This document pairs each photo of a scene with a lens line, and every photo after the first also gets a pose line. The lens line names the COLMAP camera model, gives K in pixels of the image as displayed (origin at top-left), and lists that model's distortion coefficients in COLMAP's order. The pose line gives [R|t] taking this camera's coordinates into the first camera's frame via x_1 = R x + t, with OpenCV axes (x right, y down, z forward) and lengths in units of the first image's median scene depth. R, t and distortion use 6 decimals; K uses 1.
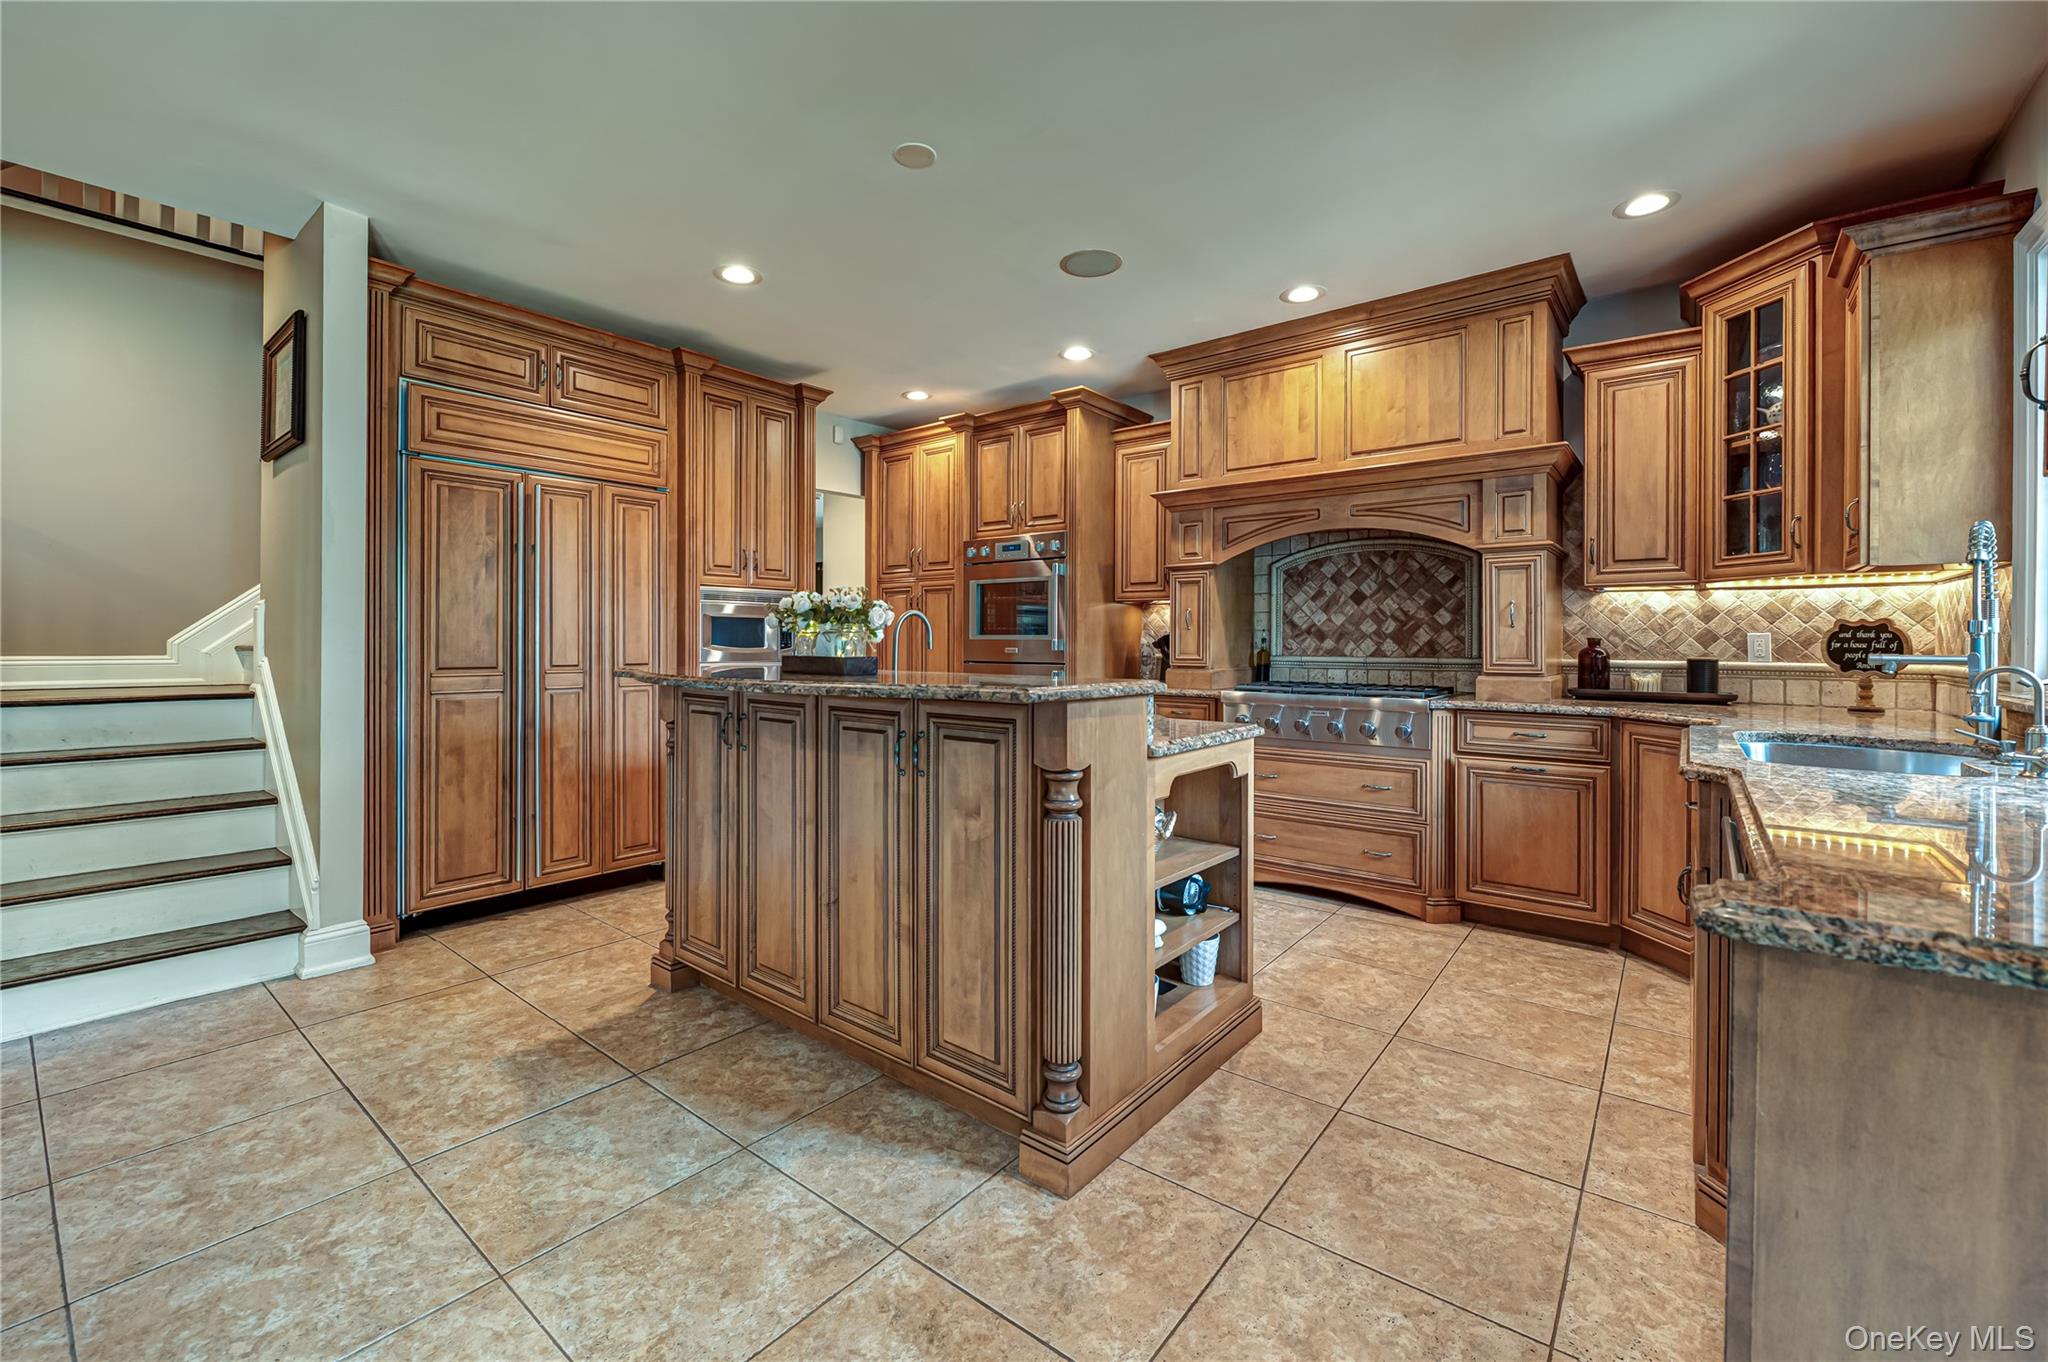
lens RADIAL K [[838.8, 0, 1022.4], [0, 838.8, 654.7], [0, 0, 1]] dist [-0.006755, -0.000101]
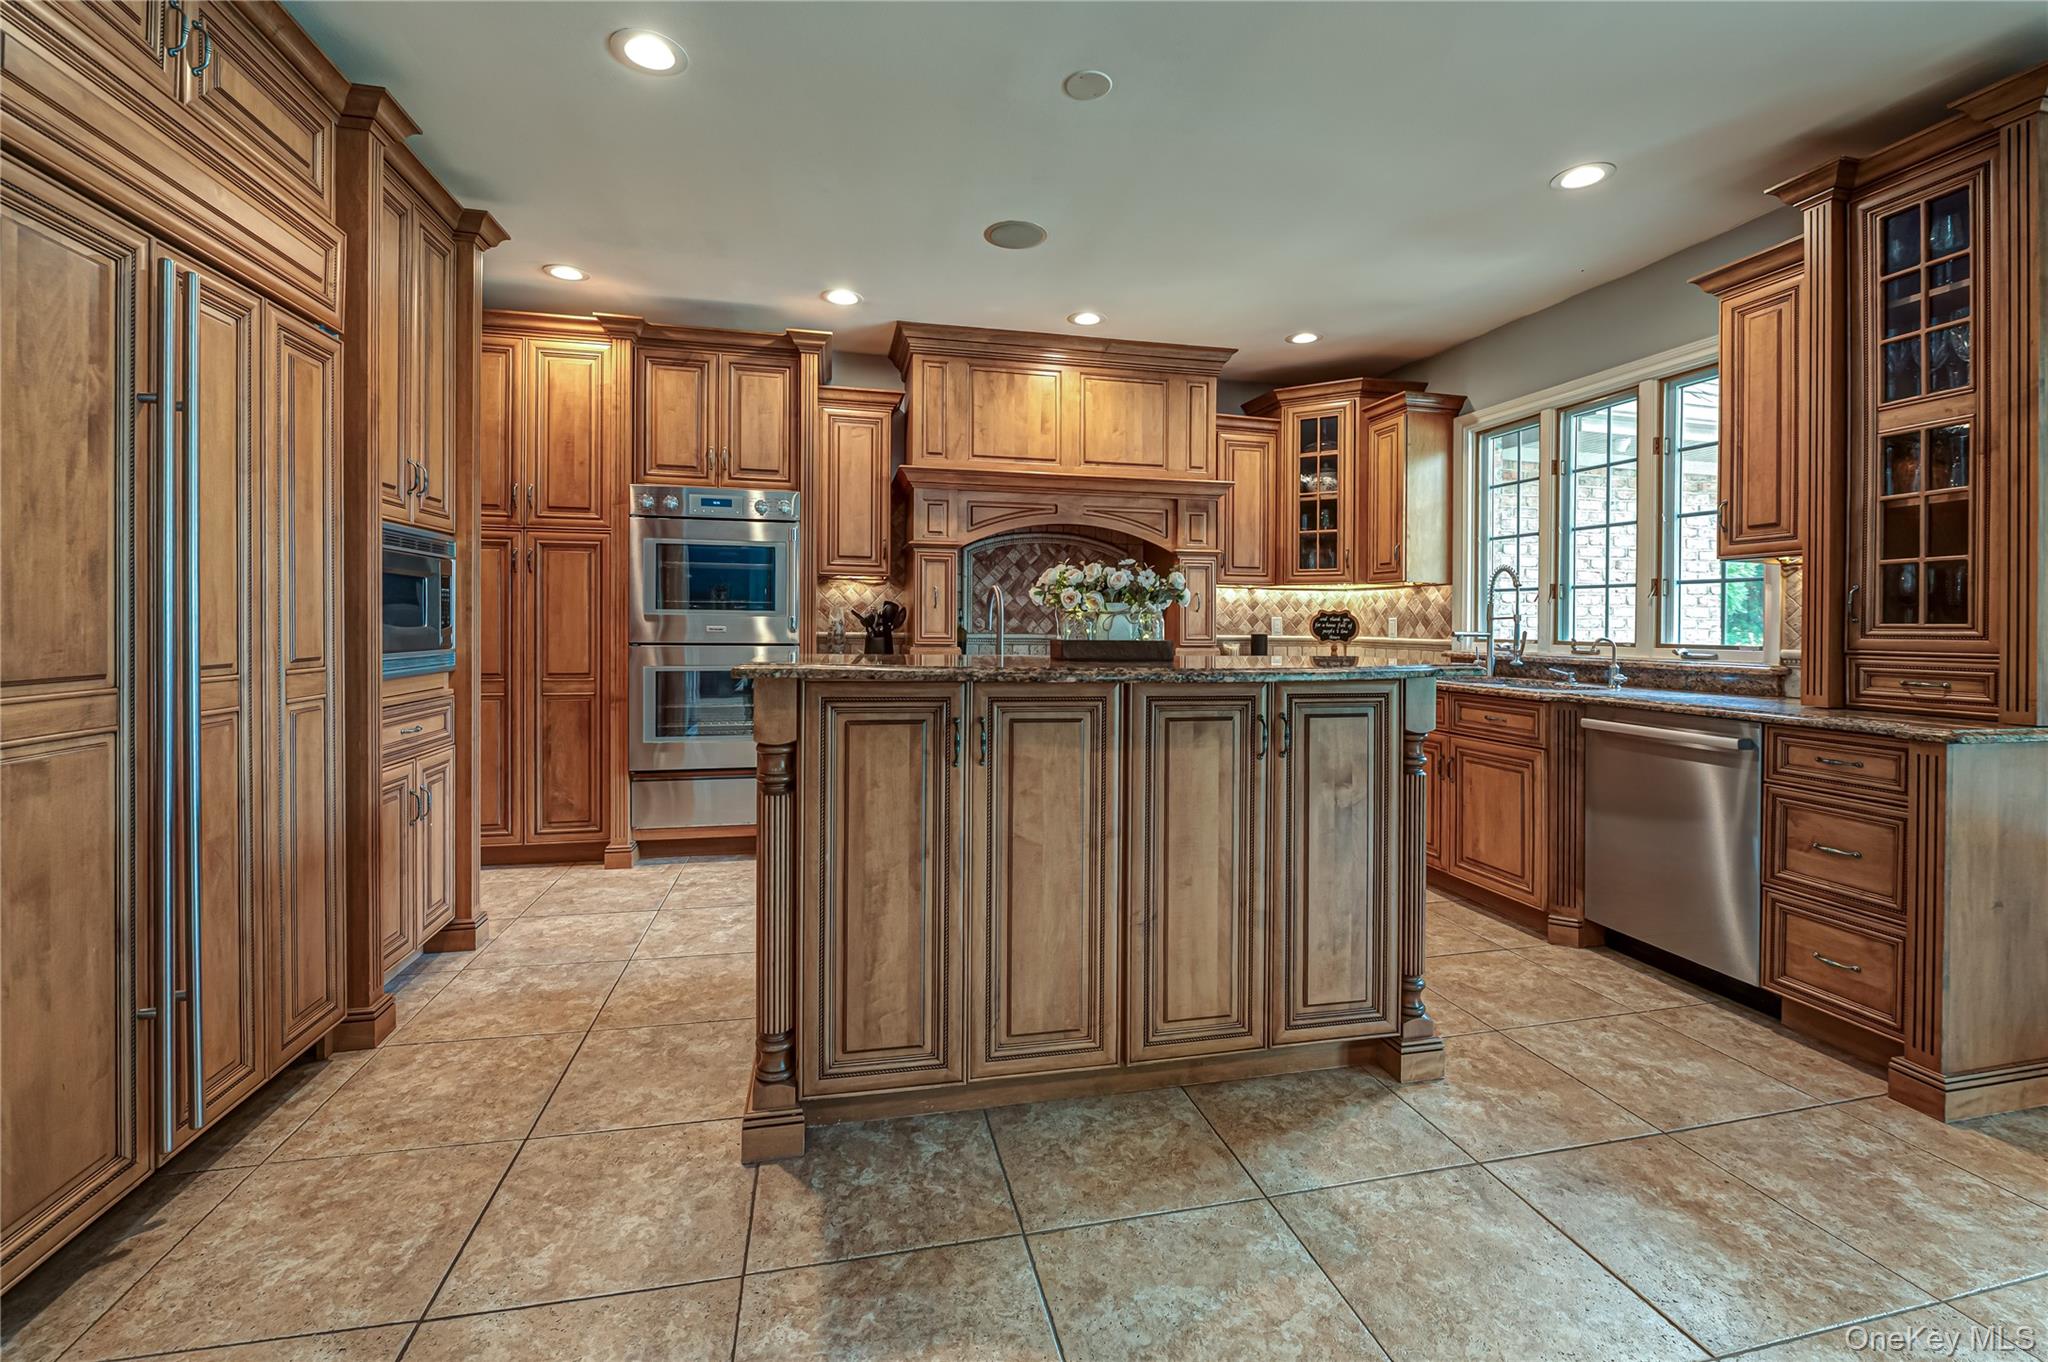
lens RADIAL K [[847.5, 0, 1035.2], [0, 847.5, 630.0], [0, 0, 1]] dist [-0.007722, -0.000493]
pose [[0.621472, -0.004159, 0.783425, -0.684836], [0.003174, 0.999991, 0.002790, -0.007904], [-0.783430, 0.000753, 0.621480, 0.369361]]
